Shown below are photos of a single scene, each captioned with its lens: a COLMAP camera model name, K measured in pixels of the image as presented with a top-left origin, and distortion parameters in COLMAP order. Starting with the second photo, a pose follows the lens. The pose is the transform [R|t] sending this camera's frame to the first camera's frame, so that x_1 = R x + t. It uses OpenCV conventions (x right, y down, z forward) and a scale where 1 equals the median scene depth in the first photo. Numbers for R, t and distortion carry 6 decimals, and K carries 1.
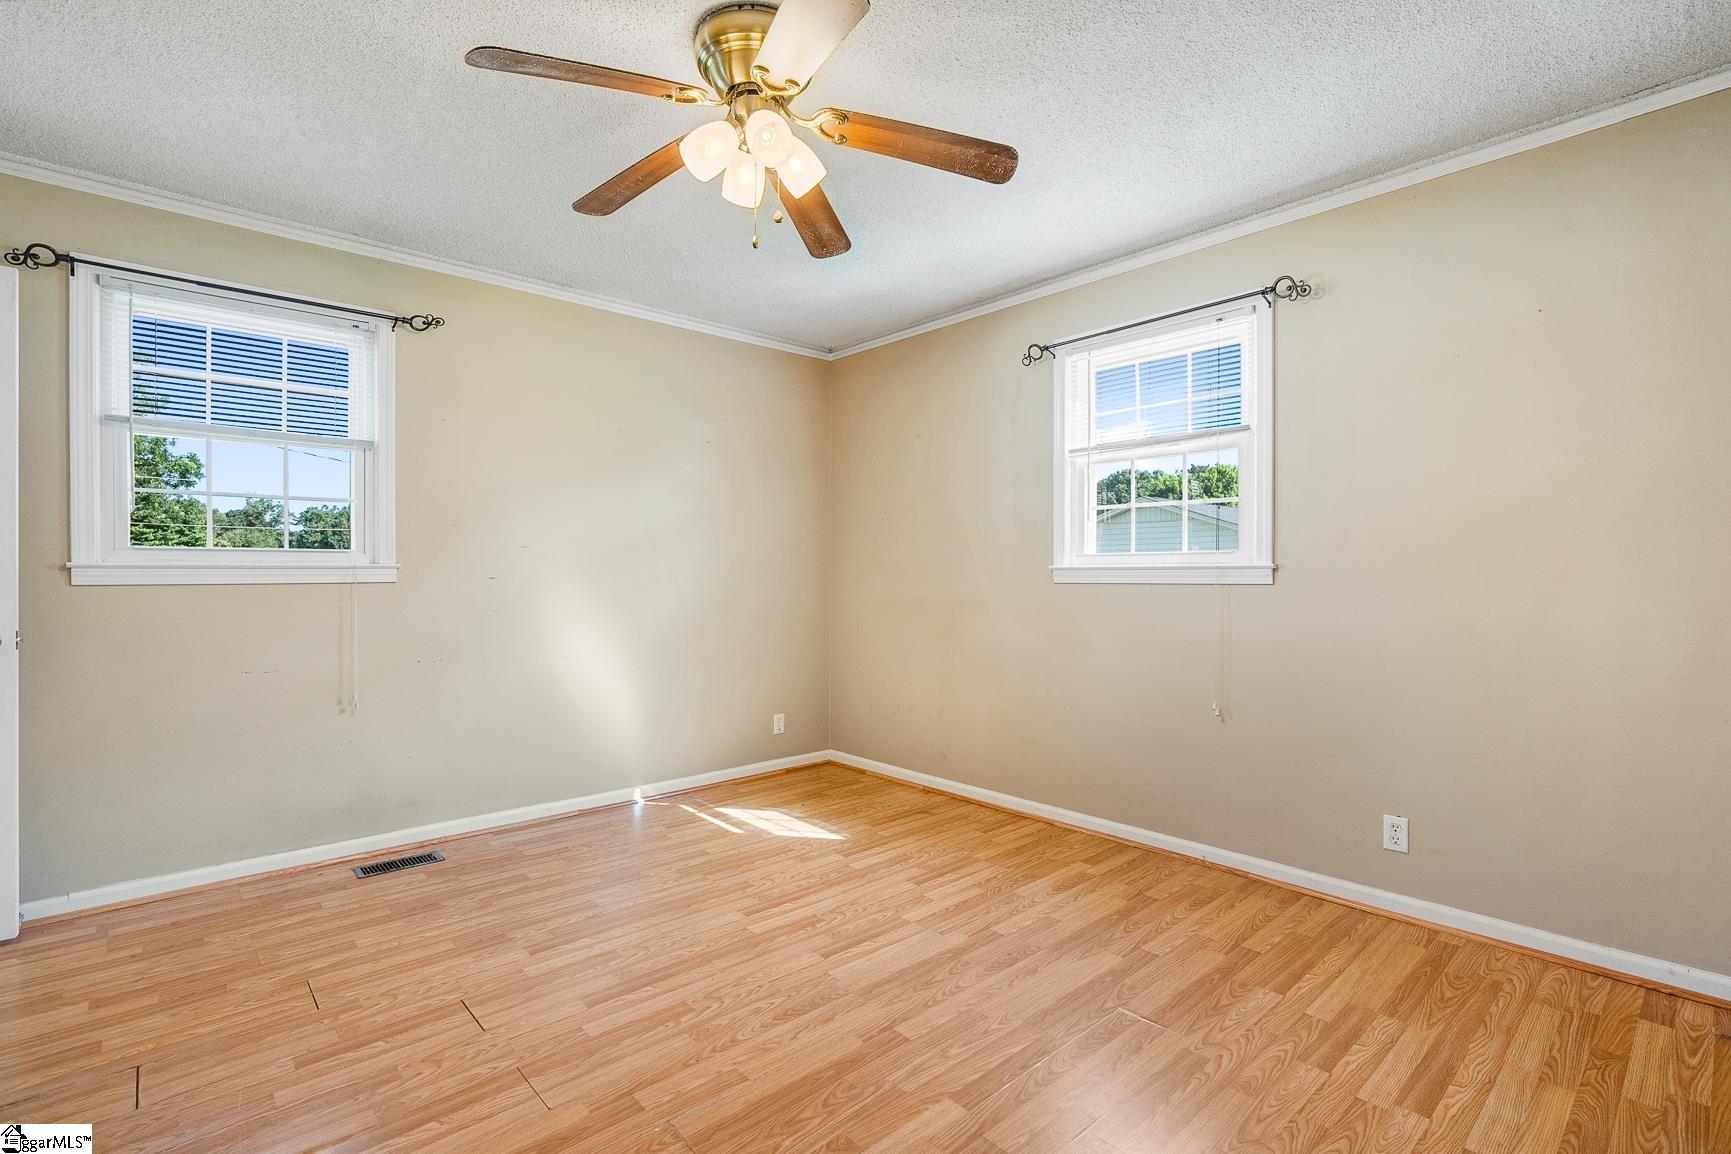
lens RADIAL K [[784.5, 0, 866.0], [0, 784.5, 578.6], [0, 0, 1]] dist [-0.012177, 0.004480]
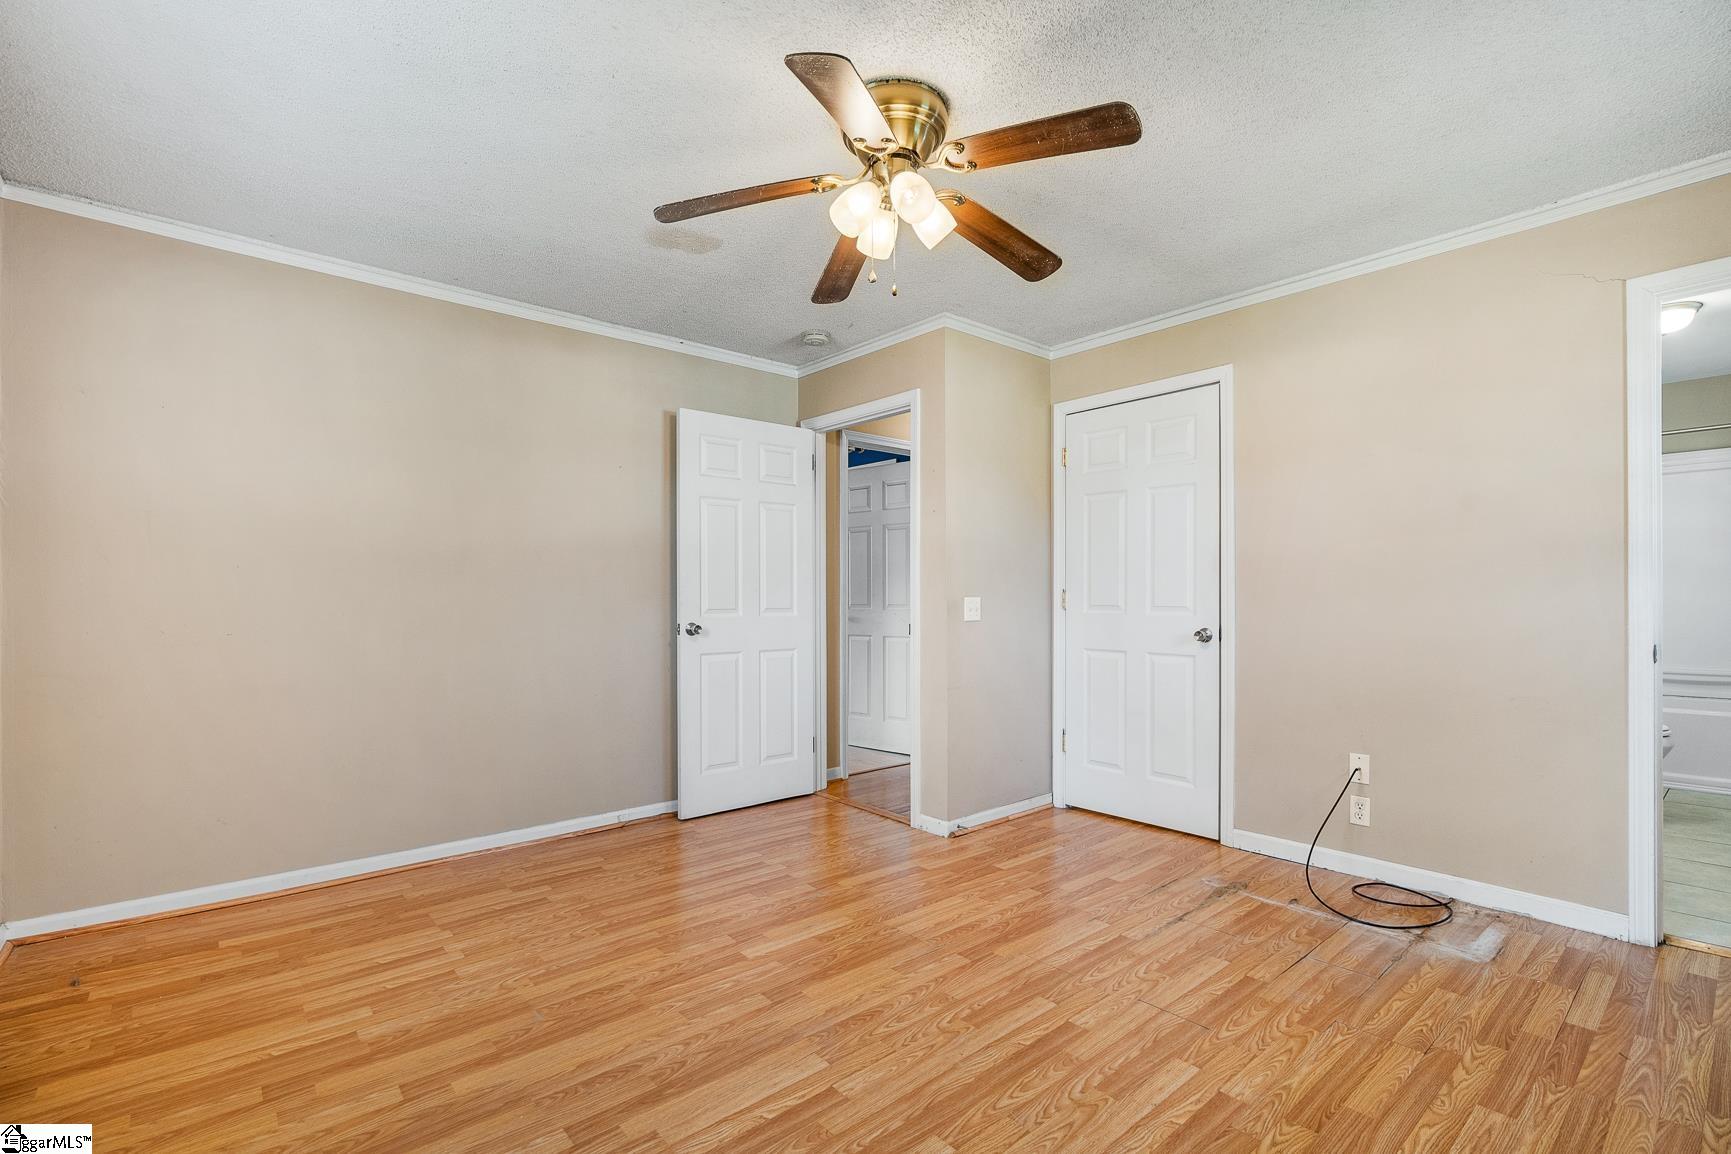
lens RADIAL K [[784.5, 0, 863.9], [0, 784.5, 587.1], [0, 0, 1]] dist [-0.012177, 0.004480]
pose [[-0.999664, 0.003292, 0.025691, -0.118536], [0.003133, 0.999976, -0.006232, -0.003434], [-0.025711, -0.006149, -0.999650, 2.001511]]
